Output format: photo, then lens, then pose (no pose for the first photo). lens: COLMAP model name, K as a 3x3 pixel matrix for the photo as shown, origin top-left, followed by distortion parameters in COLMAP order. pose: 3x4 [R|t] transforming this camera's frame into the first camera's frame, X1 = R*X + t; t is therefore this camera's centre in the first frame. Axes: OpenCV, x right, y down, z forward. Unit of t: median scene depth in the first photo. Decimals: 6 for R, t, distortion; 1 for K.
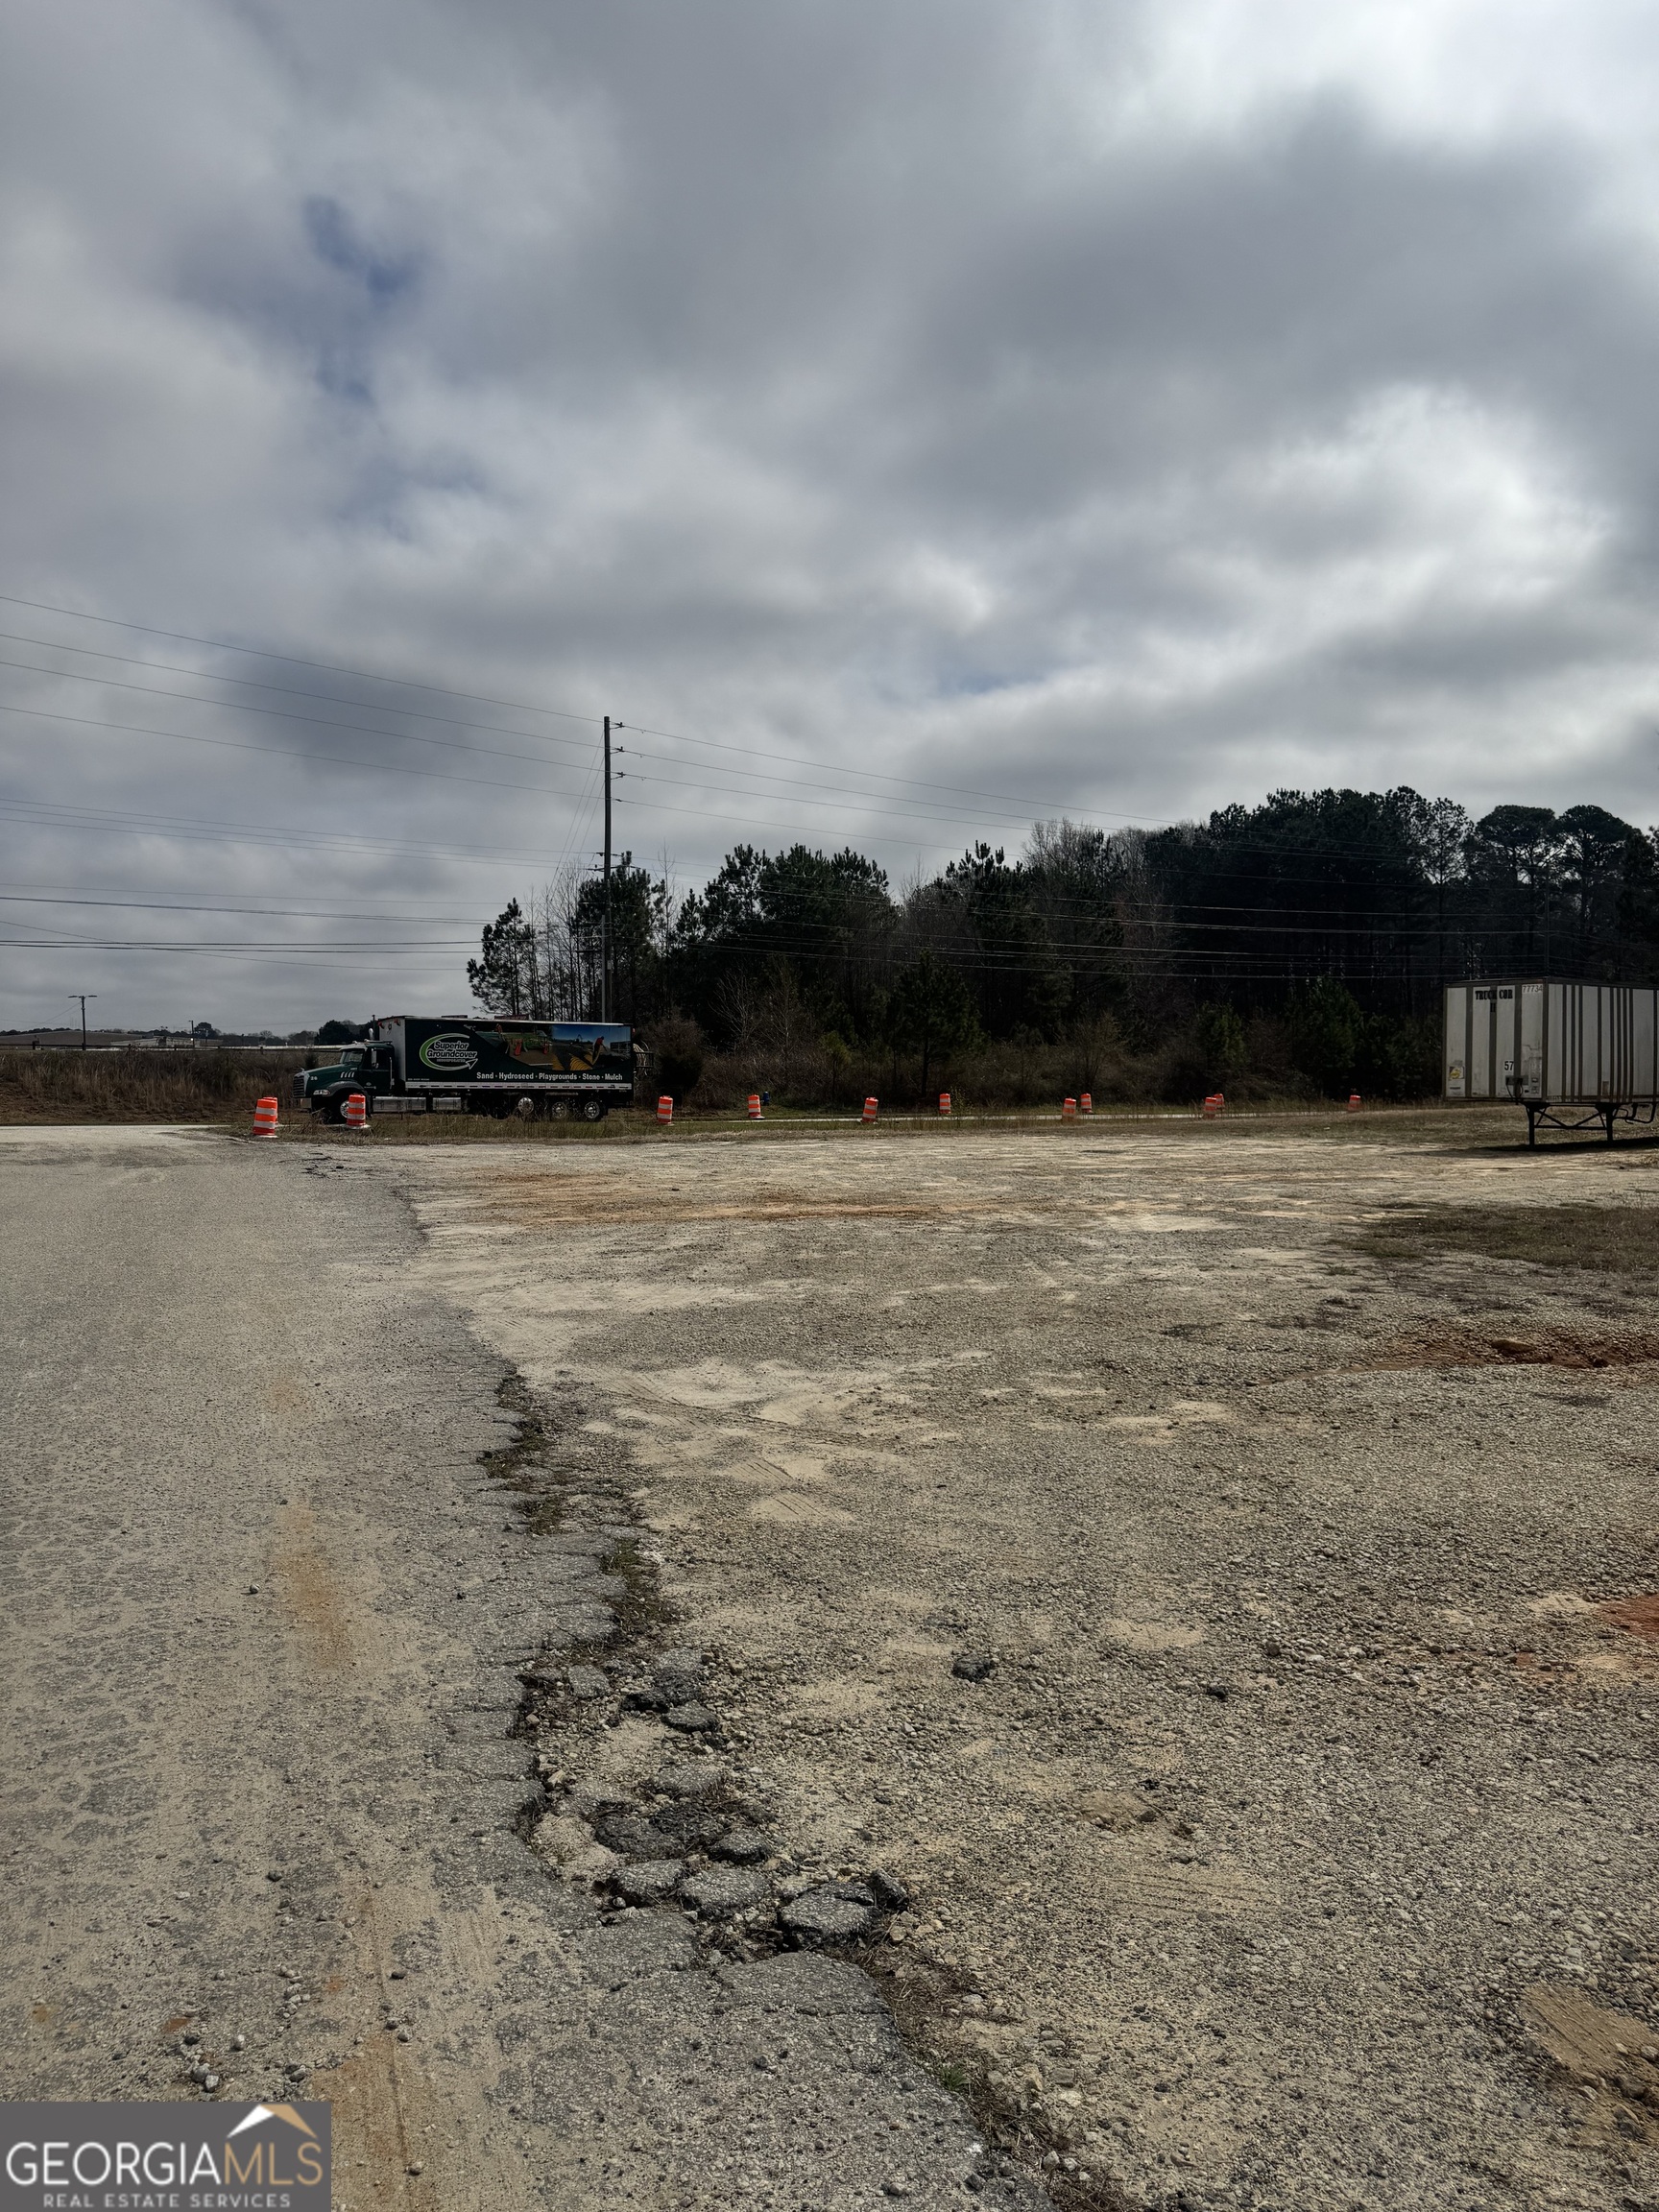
lens RADIAL K [[1558.8, 0, 813.4], [0, 1558.8, 1109.7], [0, 0, 1]] dist [0.082460, -0.104943]
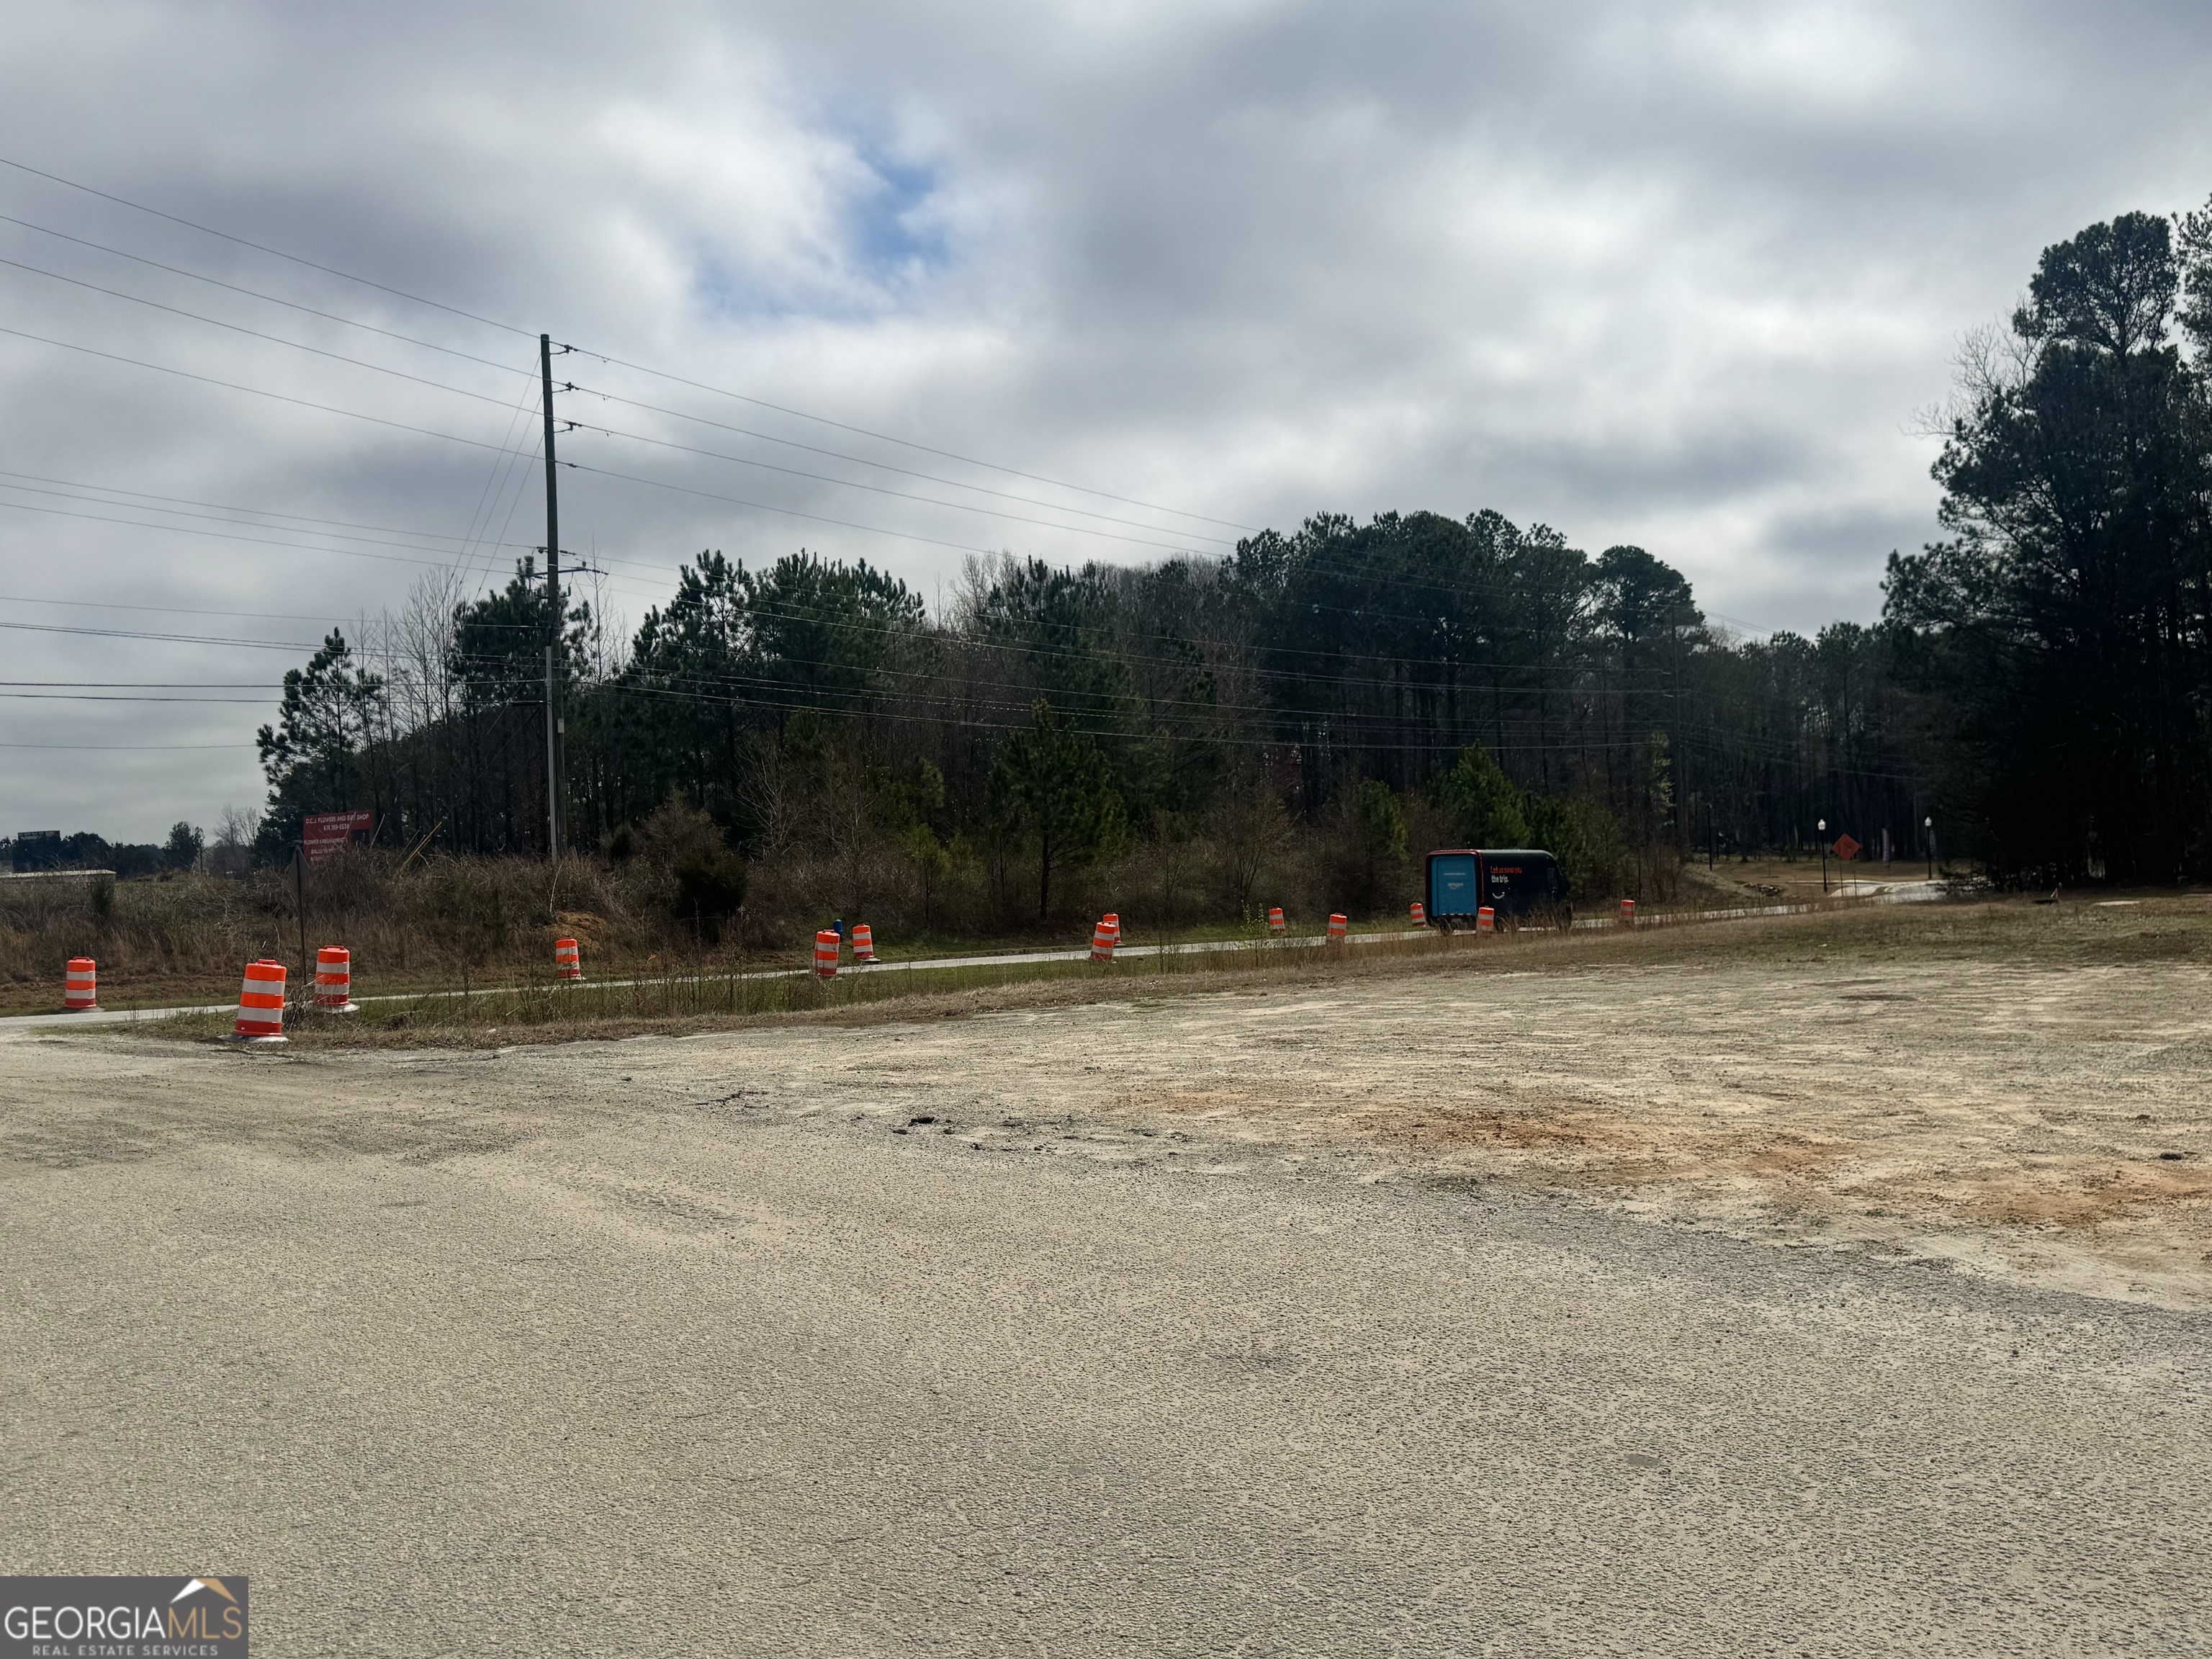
lens RADIAL K [[1986.1, 0, 1097.9], [0, 1986.1, 831.4], [0, 0, 1]] dist [0.091999, -0.138810]
pose [[0.961622, -0.019841, 0.273658, -0.272142], [0.034700, 0.998168, -0.049564, -0.007149], [-0.272173, 0.057158, 0.960549, 0.337077]]
